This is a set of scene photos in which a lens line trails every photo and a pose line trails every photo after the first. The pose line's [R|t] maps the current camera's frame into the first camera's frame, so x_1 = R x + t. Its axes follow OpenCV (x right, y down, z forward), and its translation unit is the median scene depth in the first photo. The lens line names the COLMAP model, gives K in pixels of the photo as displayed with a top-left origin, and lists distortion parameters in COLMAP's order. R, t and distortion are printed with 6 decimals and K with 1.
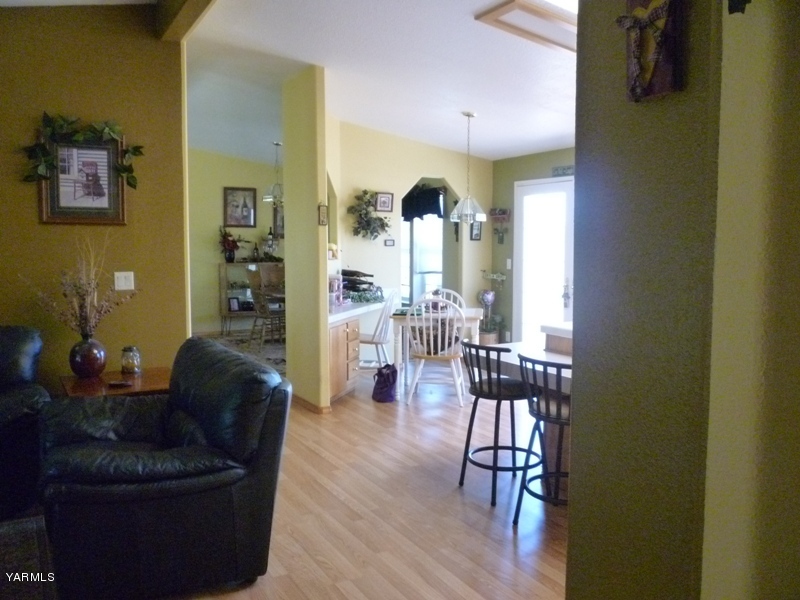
lens RADIAL K [[695.8, 0, 397.1], [0, 695.8, 298.6], [0, 0, 1]] dist [-0.051883, 0.006947]
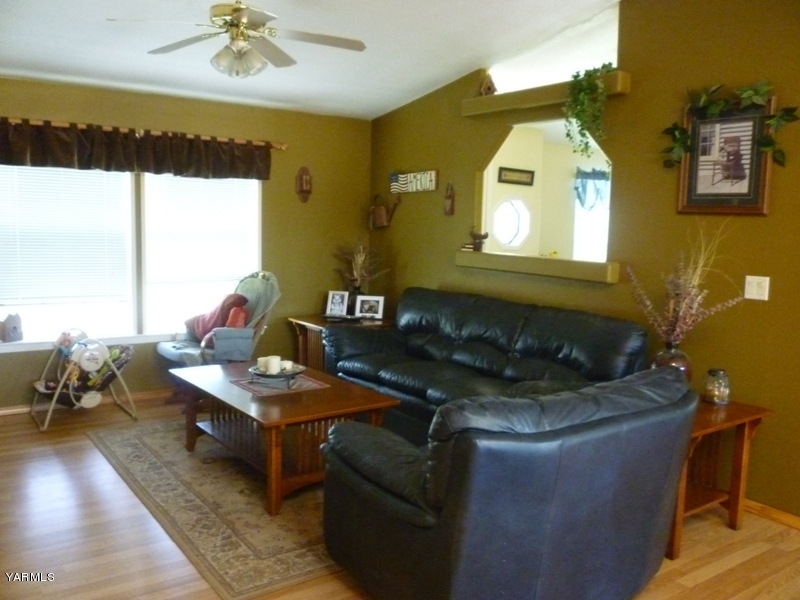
lens RADIAL K [[695.8, 0, 400.1], [0, 695.8, 301.3], [0, 0, 1]] dist [-0.051883, 0.006947]
pose [[0.108555, 0.107426, -0.988269, 0.320579], [-0.110243, 0.989313, 0.095430, -0.040052], [0.987959, 0.098591, 0.119238, 0.517071]]
